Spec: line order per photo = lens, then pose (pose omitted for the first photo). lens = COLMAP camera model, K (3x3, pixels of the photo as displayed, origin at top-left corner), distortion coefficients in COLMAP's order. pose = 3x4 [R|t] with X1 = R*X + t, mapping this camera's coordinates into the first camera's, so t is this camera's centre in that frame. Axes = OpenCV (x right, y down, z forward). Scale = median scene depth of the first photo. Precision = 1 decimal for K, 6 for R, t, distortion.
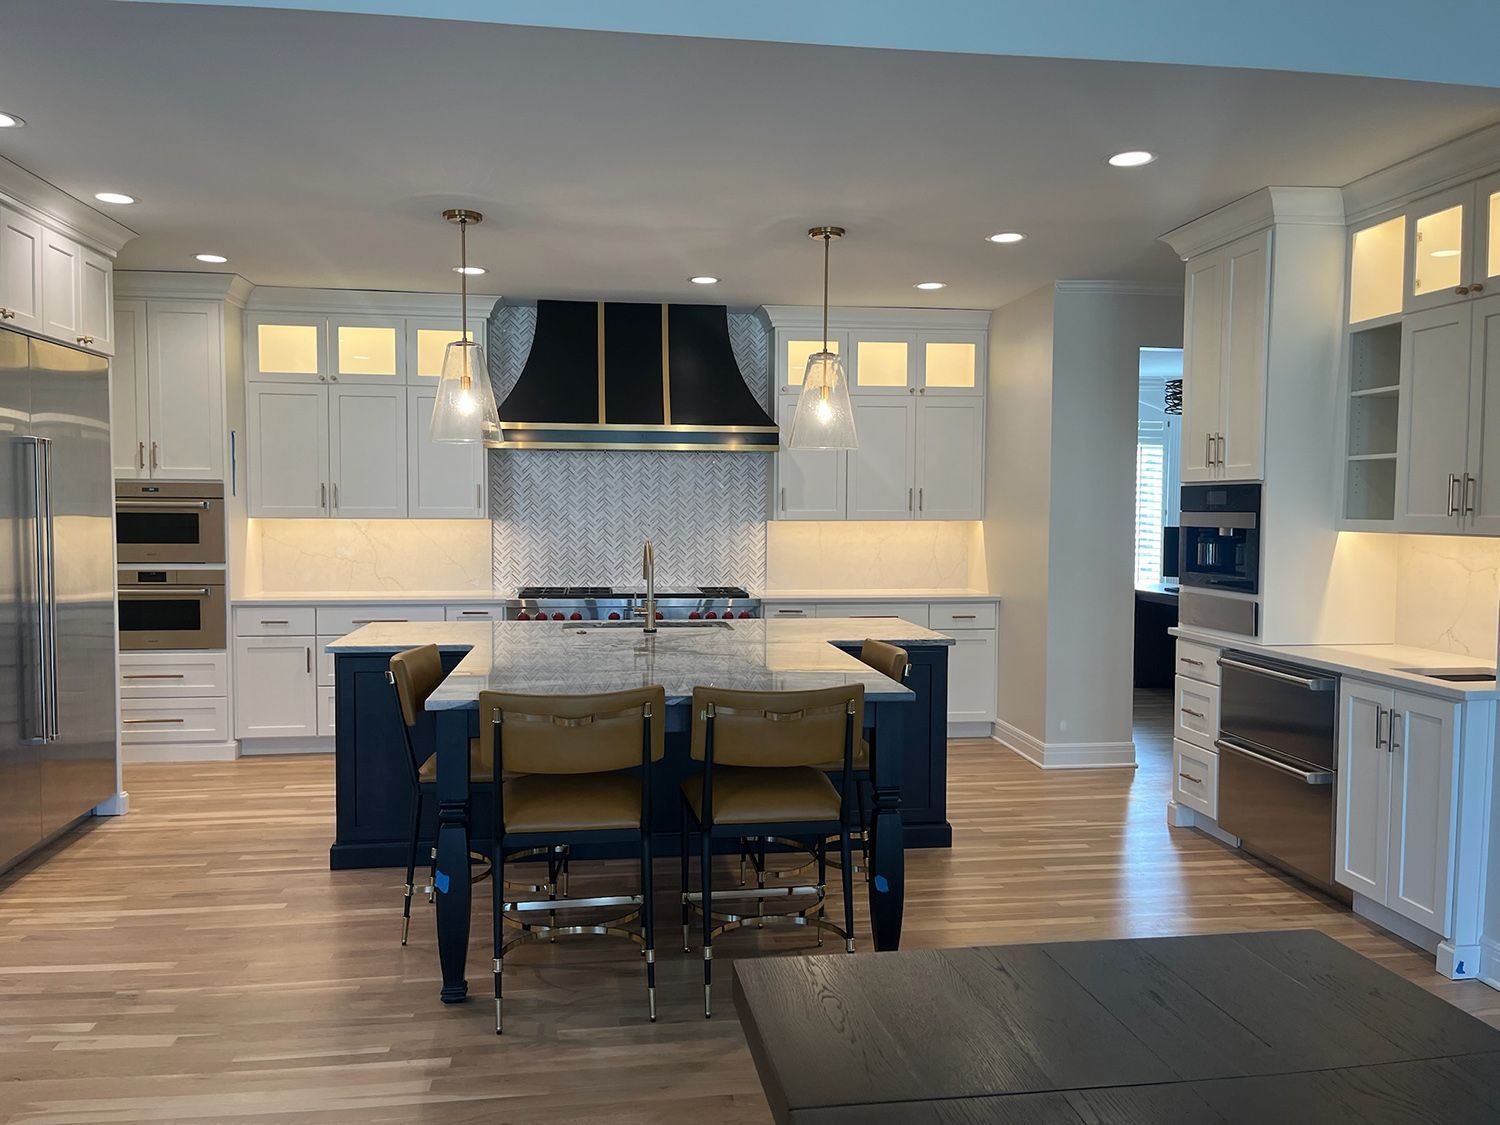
lens RADIAL K [[1078.0, 0, 712.5], [0, 1078.0, 554.3], [0, 0, 1]] dist [0.037625, -0.013891]
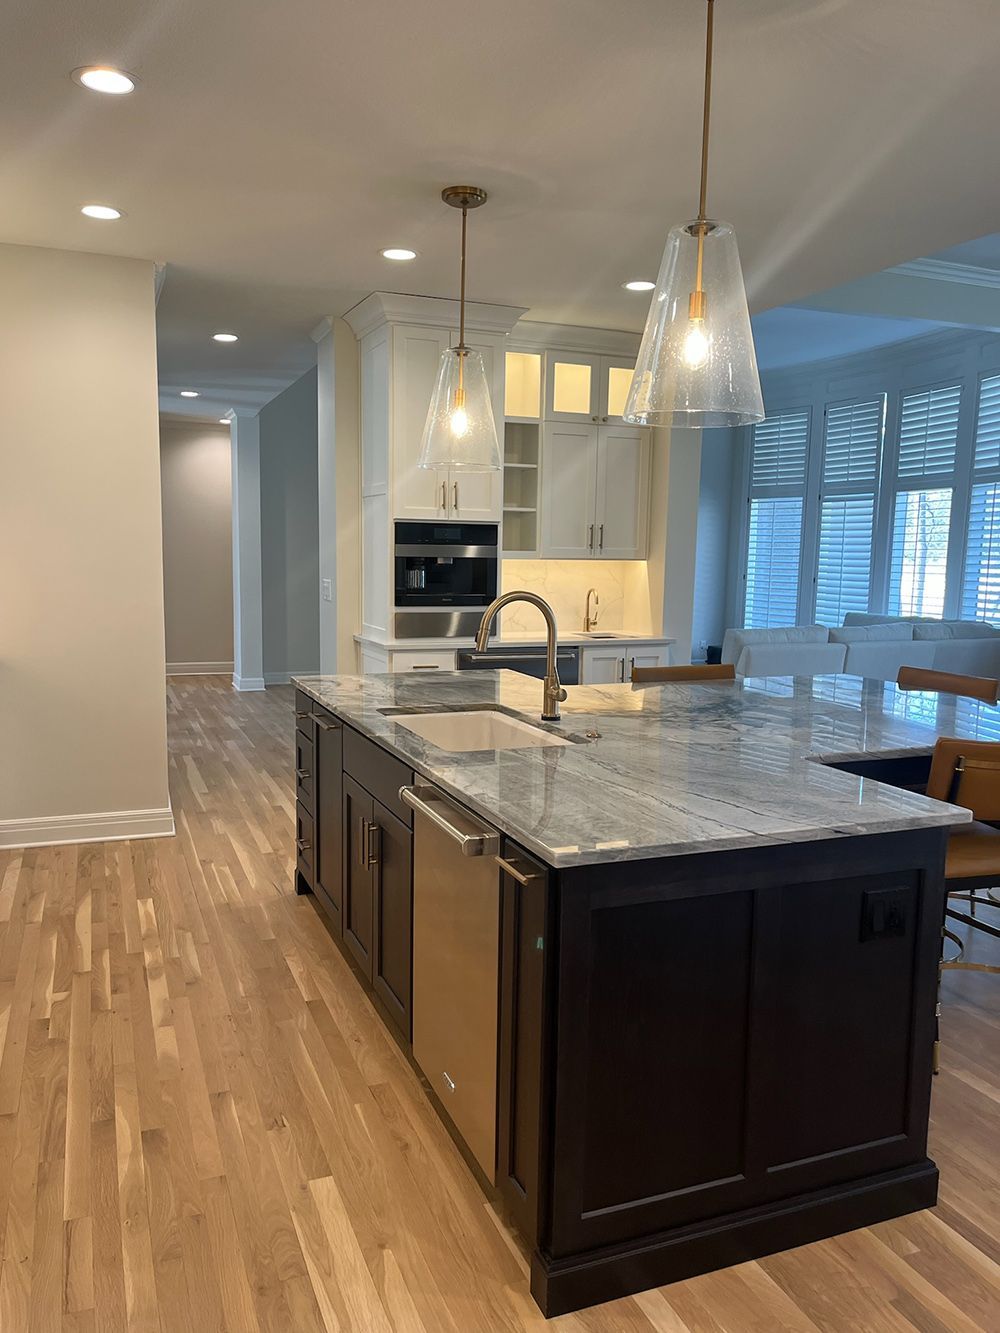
lens RADIAL K [[1020.7, 0, 501.0], [0, 1020.7, 670.7], [0, 0, 1]] dist [-0.001867, 0.000306]
pose [[-0.235860, -0.127127, 0.963436, -1.123164], [0.028039, 0.990103, 0.137510, -0.087645], [-0.971382, 0.059447, -0.229962, 1.925664]]
